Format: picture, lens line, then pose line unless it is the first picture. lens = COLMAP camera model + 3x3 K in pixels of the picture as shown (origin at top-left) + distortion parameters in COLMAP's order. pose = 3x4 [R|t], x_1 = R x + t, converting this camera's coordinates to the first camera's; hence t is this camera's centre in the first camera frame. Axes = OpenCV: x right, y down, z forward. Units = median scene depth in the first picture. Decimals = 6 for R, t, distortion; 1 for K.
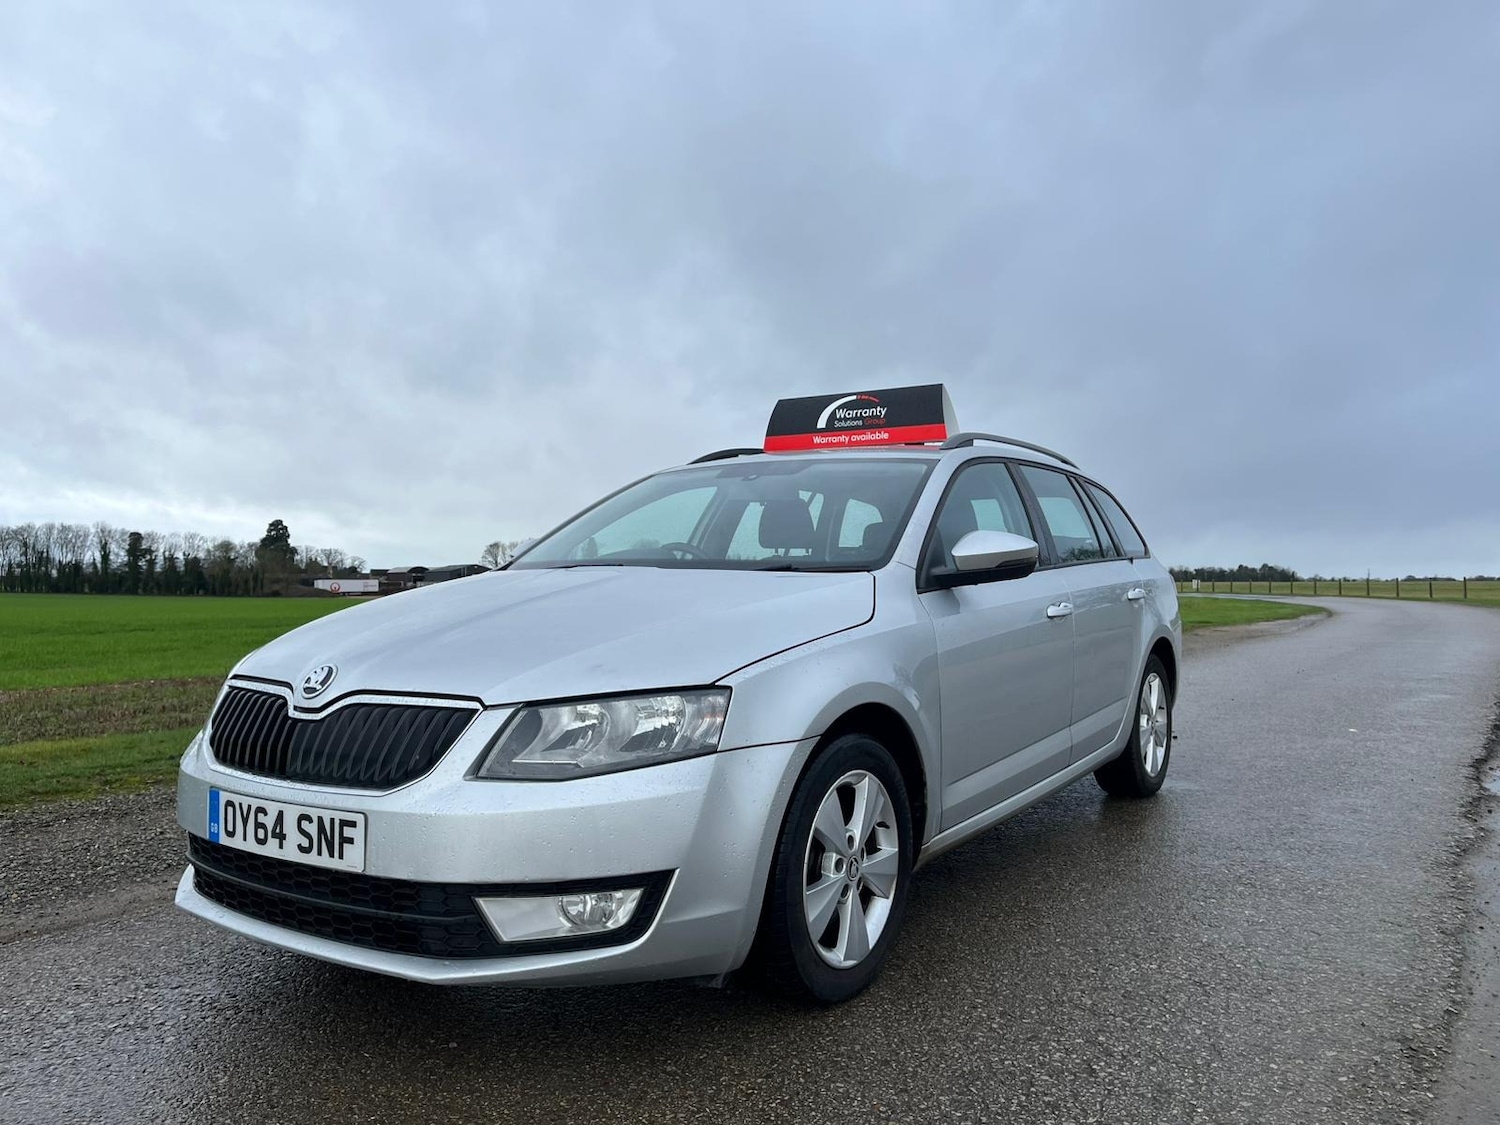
lens RADIAL K [[1117.8, 0, 750.0], [0, 1117.8, 562.5], [0, 0, 1]] dist [0.077686, -0.105085]
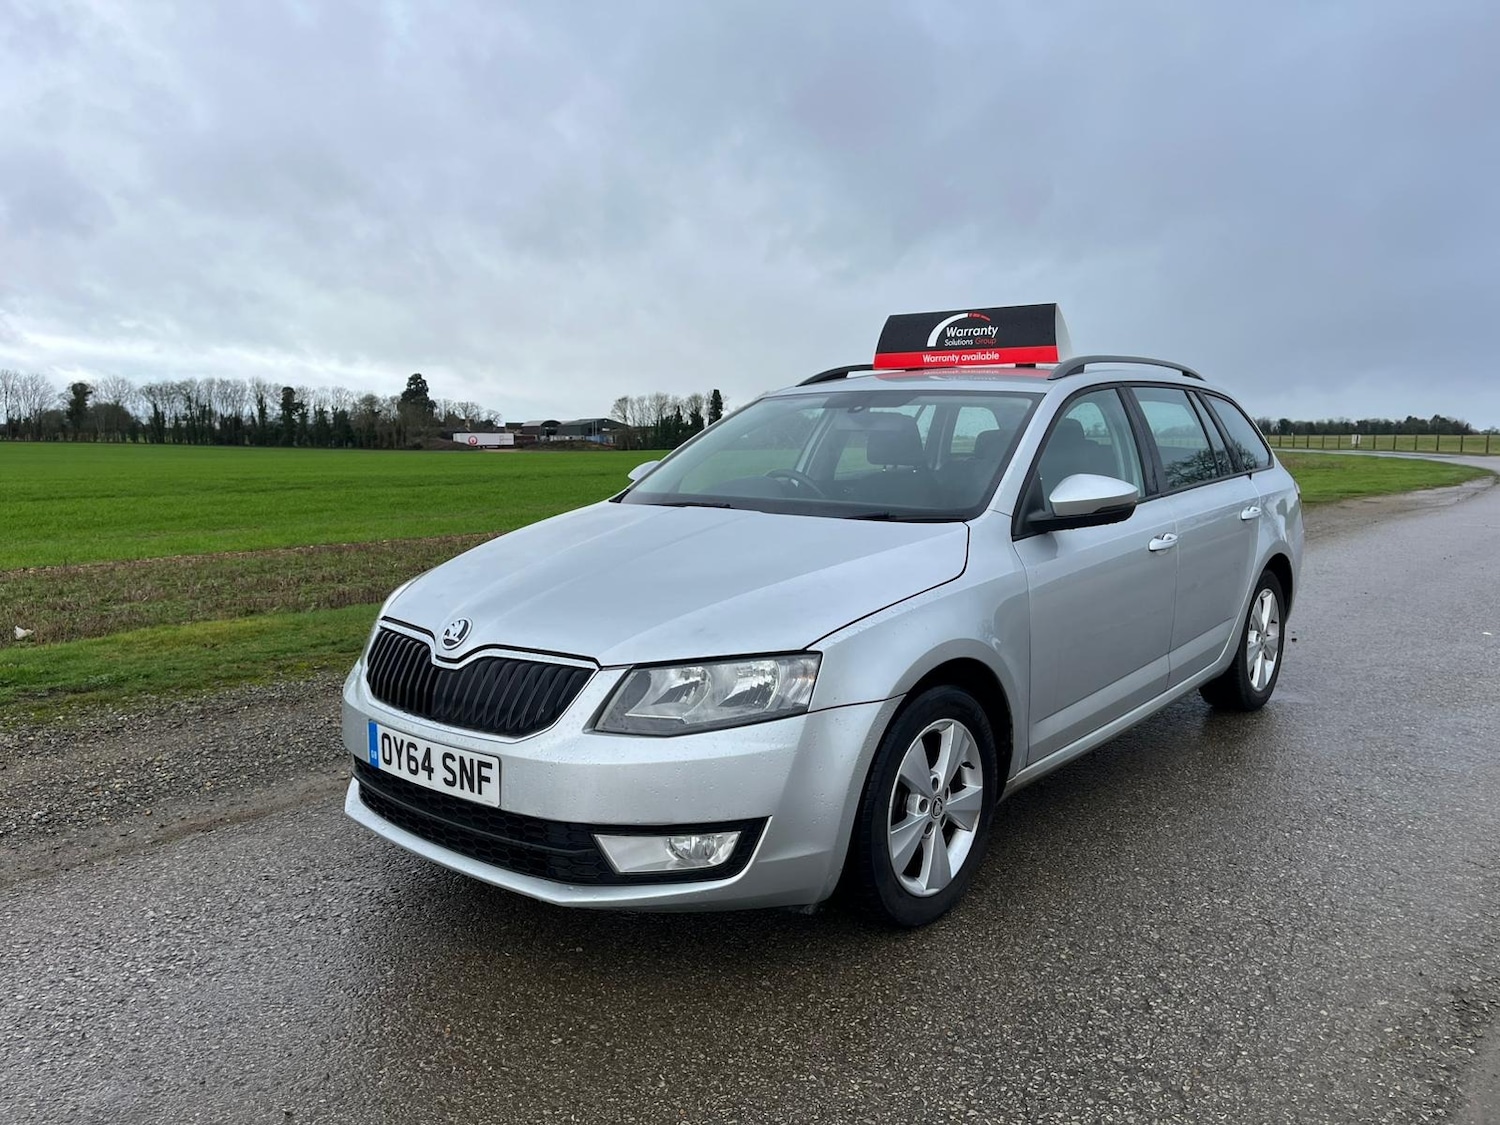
lens RADIAL K [[1117.9, 0, 746.5], [0, 1117.9, 570.5], [0, 0, 1]] dist [0.076467, -0.105685]
pose [[0.993329, 0.014564, -0.114392, 0.027738], [0.001220, 0.990610, 0.136715, -0.095202], [0.115309, -0.135943, 0.983983, -0.051312]]
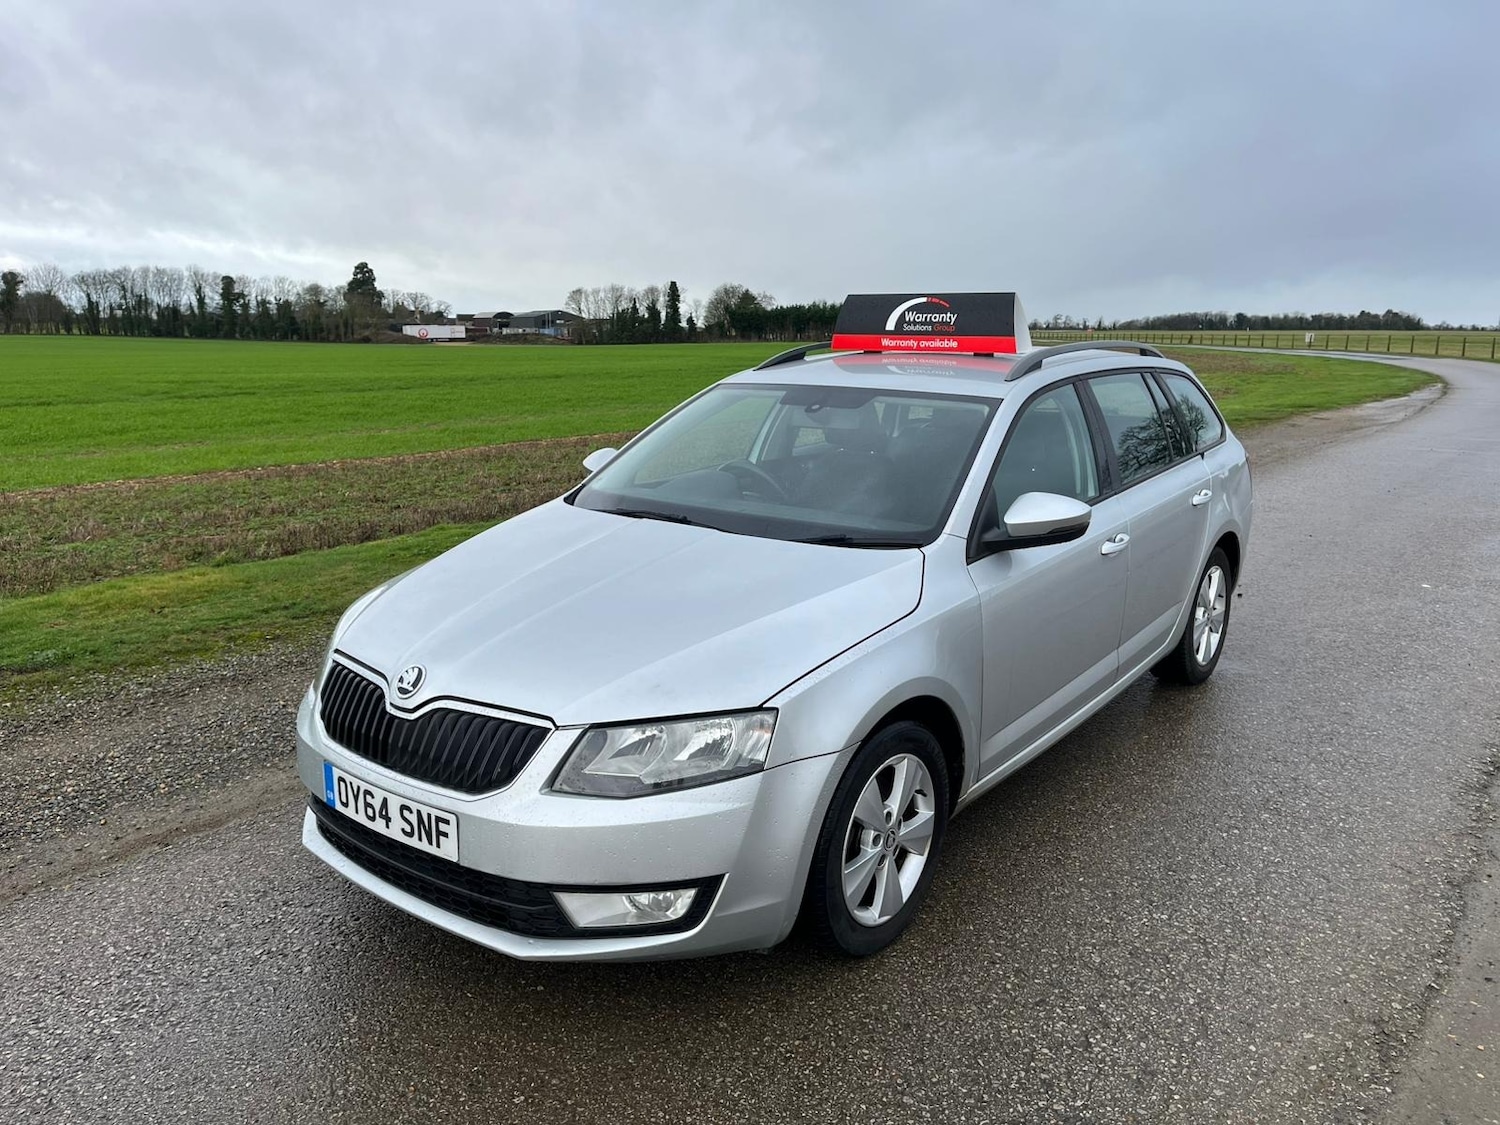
lens RADIAL K [[1117.8, 0, 750.0], [0, 1117.8, 562.5], [0, 0, 1]] dist [0.077686, -0.105085]
pose [[0.997114, 0.019676, -0.073326, 0.027760], [-0.002994, 0.975271, 0.220993, -0.222482], [0.075861, -0.220135, 0.972515, -0.026944]]
